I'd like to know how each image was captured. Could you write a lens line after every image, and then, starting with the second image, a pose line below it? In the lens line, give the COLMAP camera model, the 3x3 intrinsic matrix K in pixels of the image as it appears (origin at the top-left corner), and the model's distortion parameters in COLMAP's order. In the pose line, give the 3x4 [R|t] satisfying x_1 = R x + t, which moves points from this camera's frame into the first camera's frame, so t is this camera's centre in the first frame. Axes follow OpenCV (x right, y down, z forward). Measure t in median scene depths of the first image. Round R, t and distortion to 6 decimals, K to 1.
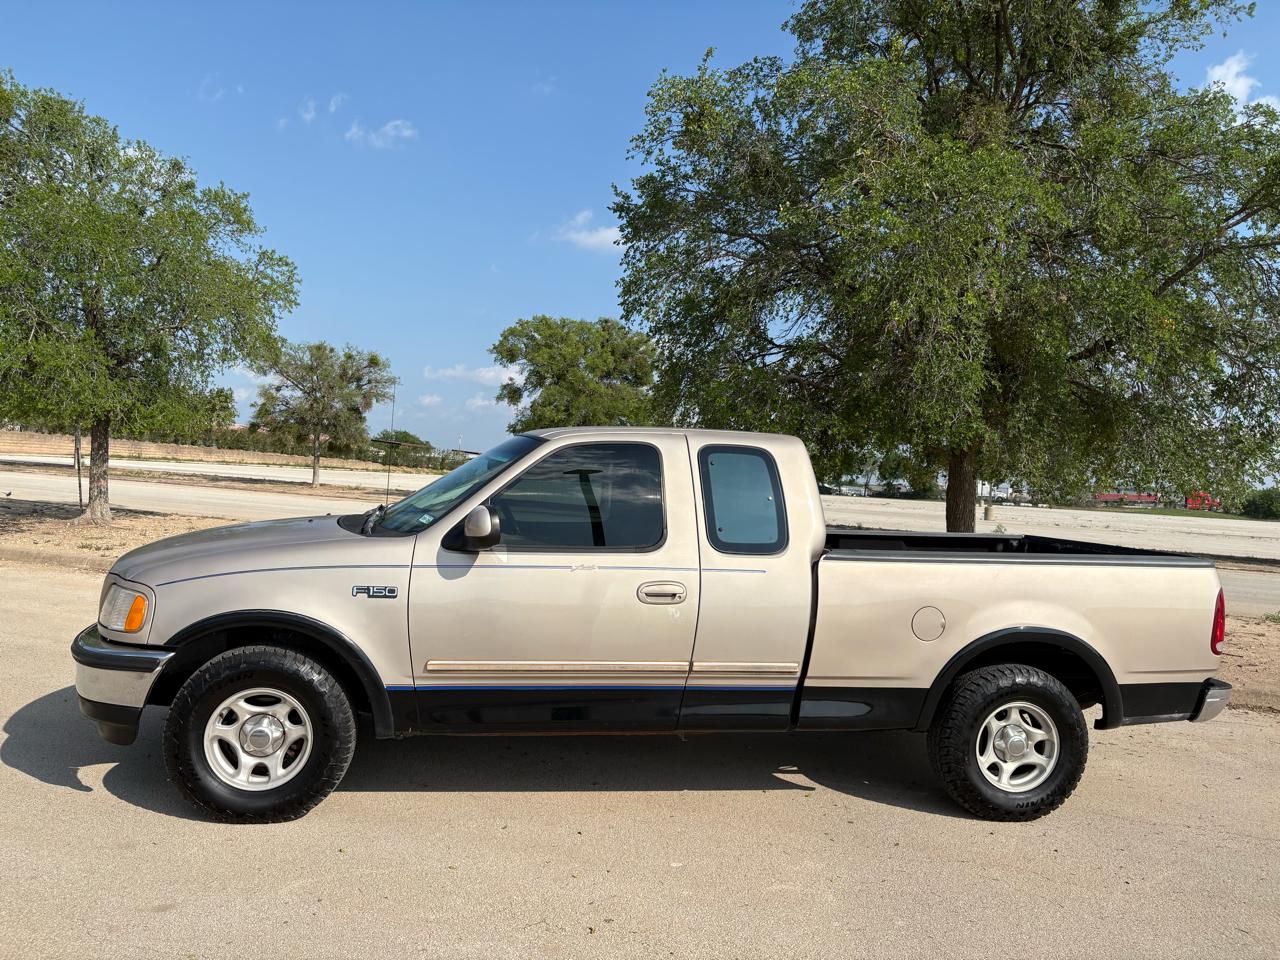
lens RADIAL K [[988.8, 0, 646.3], [0, 988.8, 485.6], [0, 0, 1]] dist [0.028413, -0.028560]
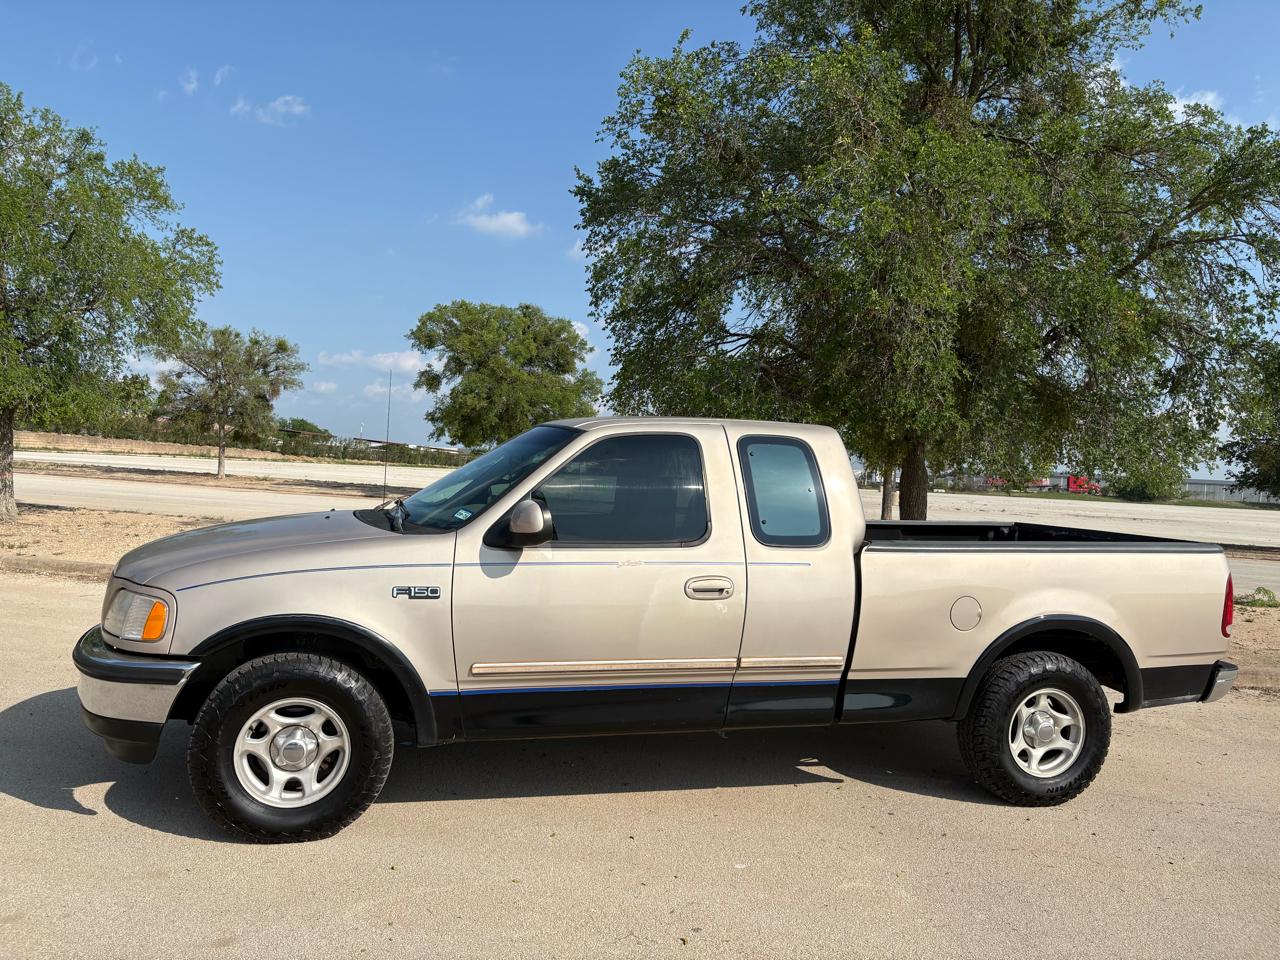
lens RADIAL K [[988.8, 0, 647.0], [0, 988.8, 486.7], [0, 0, 1]] dist [0.028413, -0.028560]
pose [[0.995059, -0.008162, 0.098950, -0.127628], [0.006816, 0.999880, 0.013931, -0.004619], [-0.099052, -0.013188, 0.994995, 0.035548]]
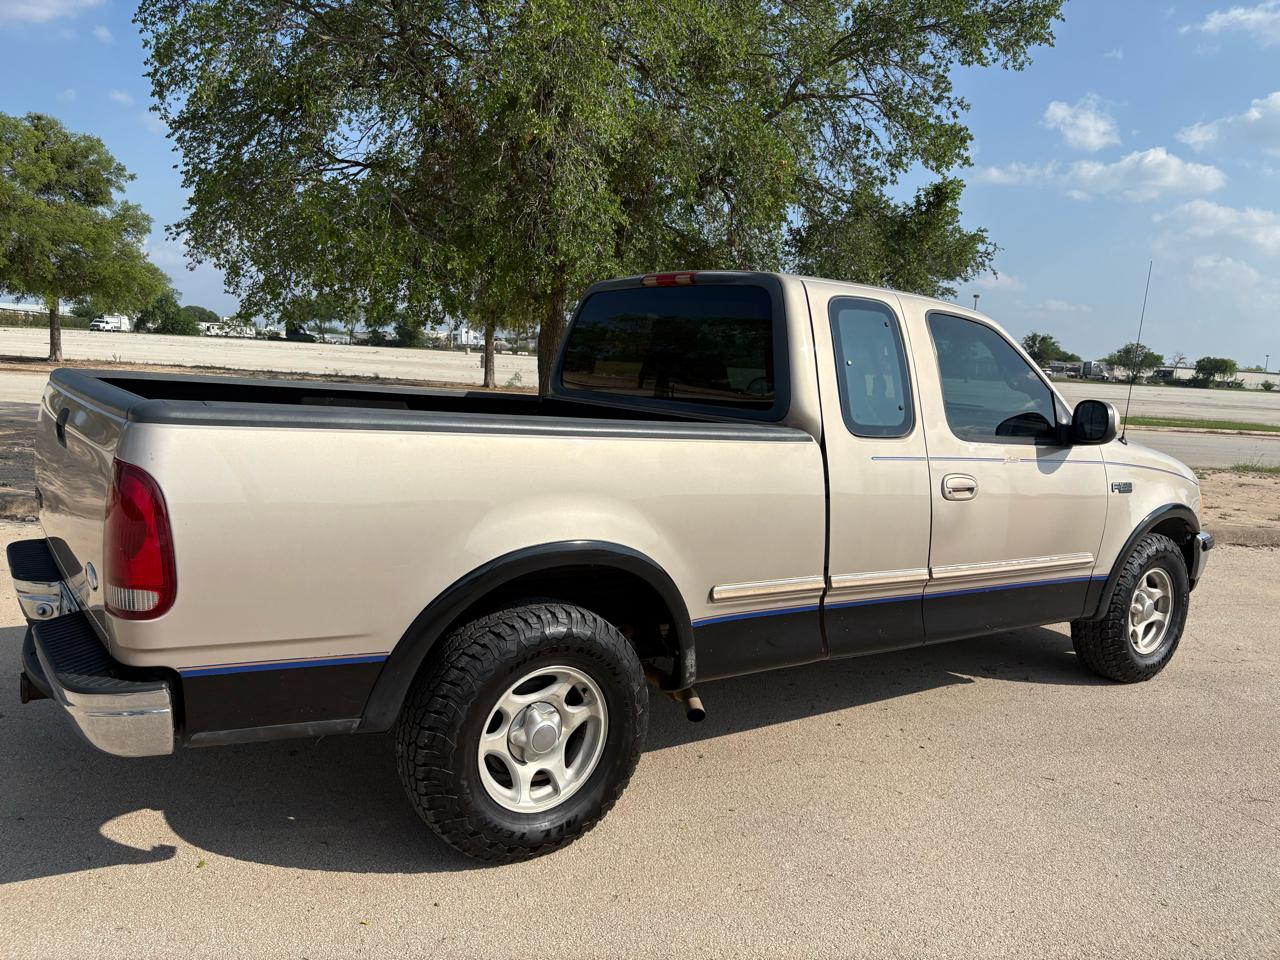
lens RADIAL K [[988.8, 0, 661.1], [0, 988.8, 488.9], [0, 0, 1]] dist [0.028413, -0.028560]
pose [[0.865326, -0.076521, 0.495333, -0.162233], [-0.001284, 0.987935, 0.154864, 0.005169], [-0.501207, -0.134644, 0.854788, 0.278322]]
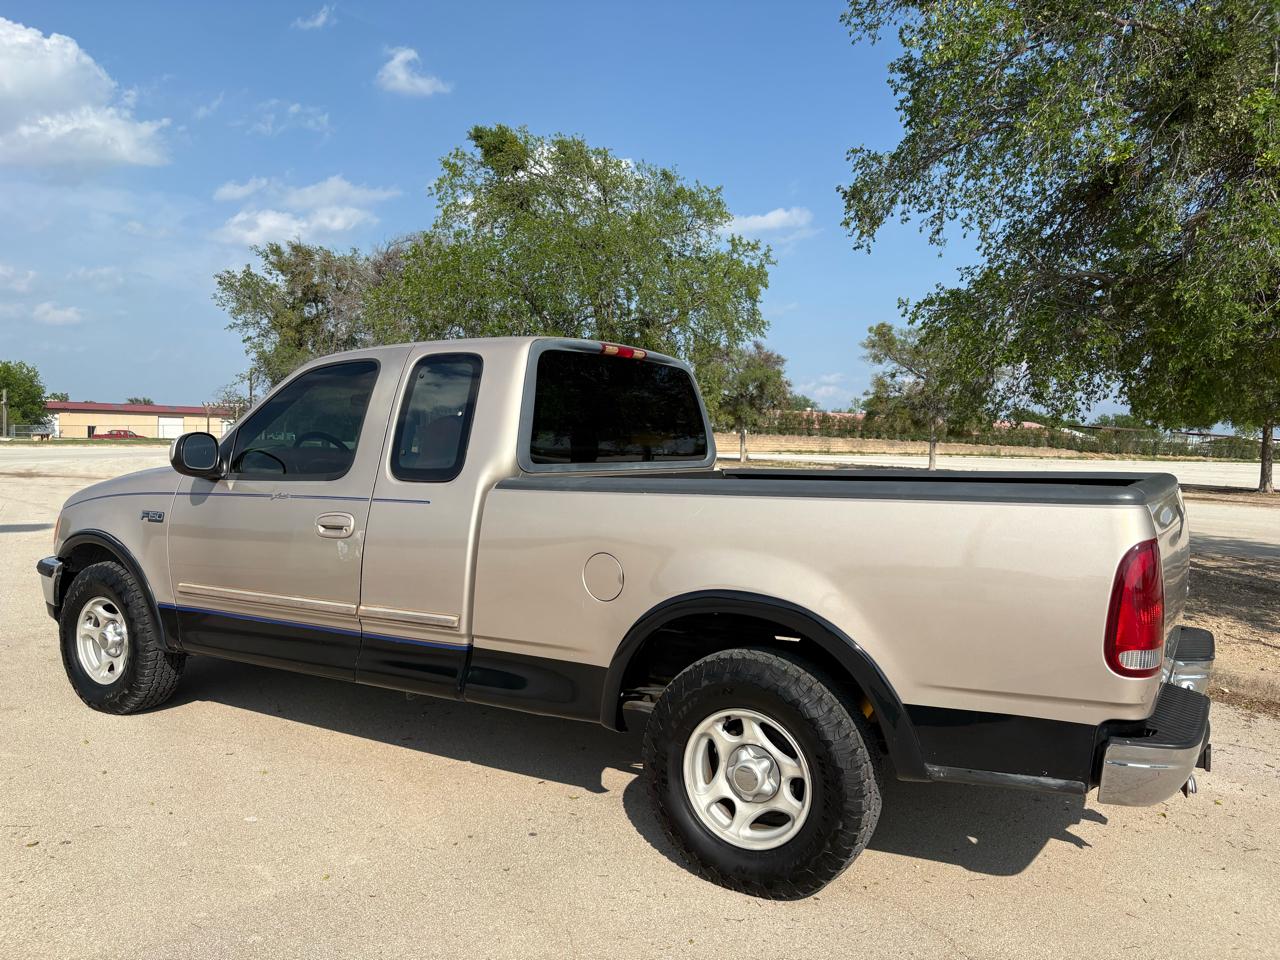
lens RADIAL K [[988.8, 0, 638.0], [0, 988.8, 493.3], [0, 0, 1]] dist [0.028413, -0.028560]
pose [[0.743696, -0.007542, -0.668475, 0.738995], [0.016612, 0.999836, 0.007200, 0.071382], [0.668311, -0.016459, 0.743699, 0.469985]]
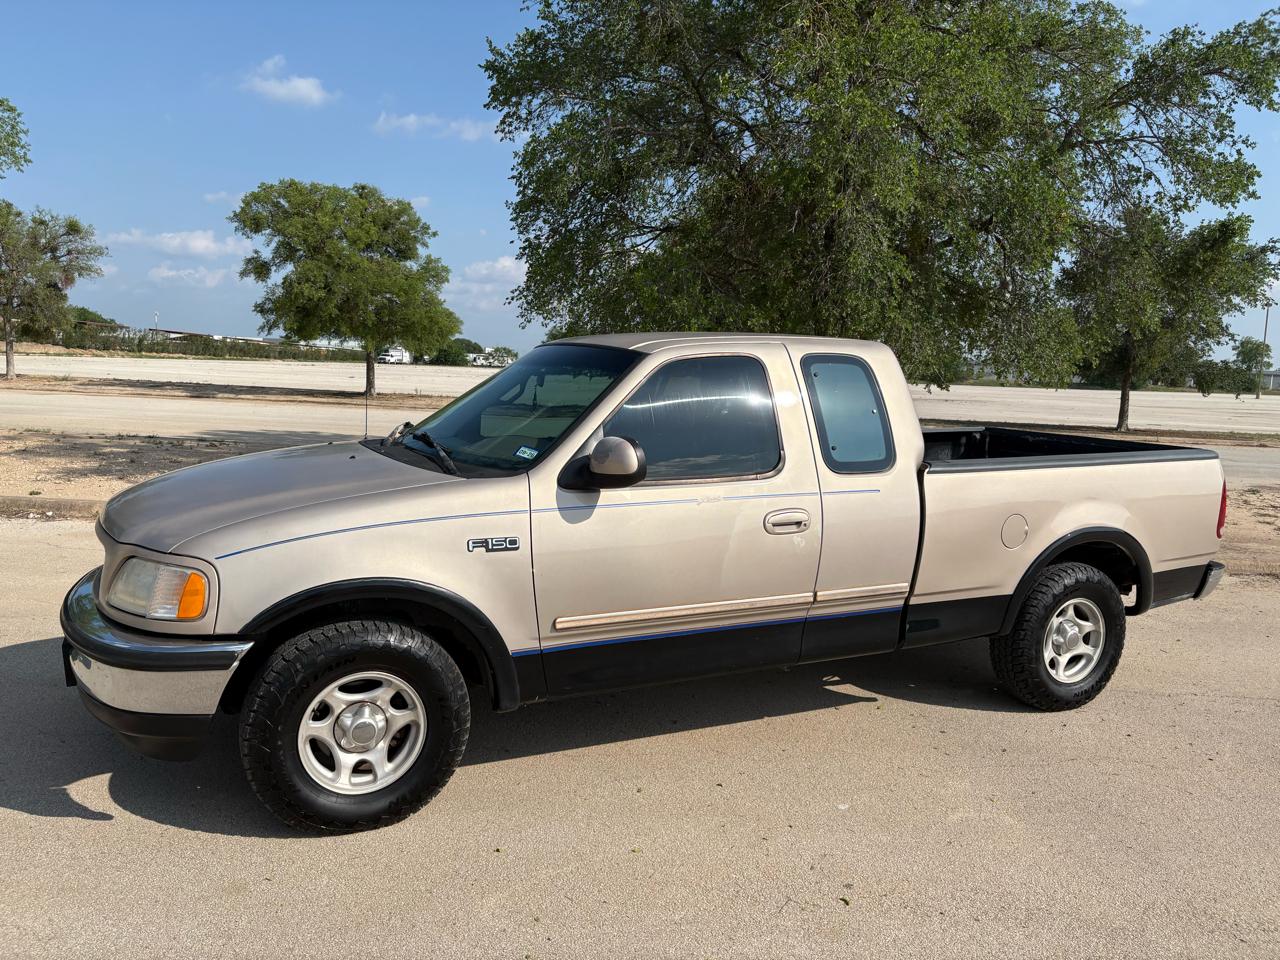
lens RADIAL K [[988.8, 0, 657.1], [0, 988.8, 481.1], [0, 0, 1]] dist [0.028413, -0.028560]
pose [[0.958290, -0.055091, 0.280439, -0.321788], [0.020675, 0.992038, 0.124232, -0.040362], [-0.285050, -0.113252, 0.951799, 0.150443]]
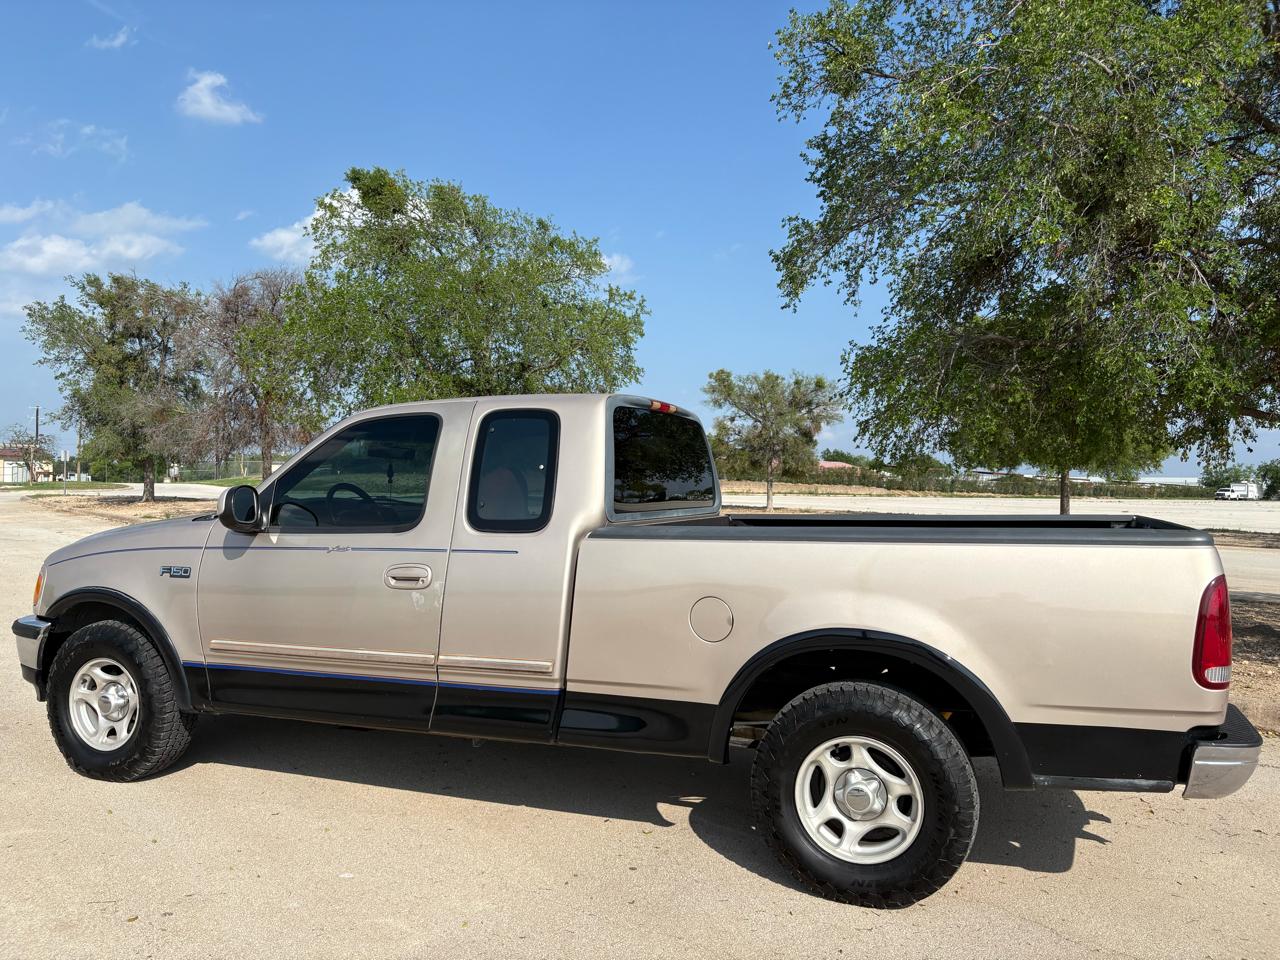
lens RADIAL K [[988.8, 0, 636.7], [0, 988.8, 492.9], [0, 0, 1]] dist [0.028413, -0.028560]
pose [[0.851548, -0.041128, -0.522661, 0.607451], [0.030419, 0.999115, -0.029058, 0.059187], [0.523393, 0.008845, 0.852045, 0.305617]]
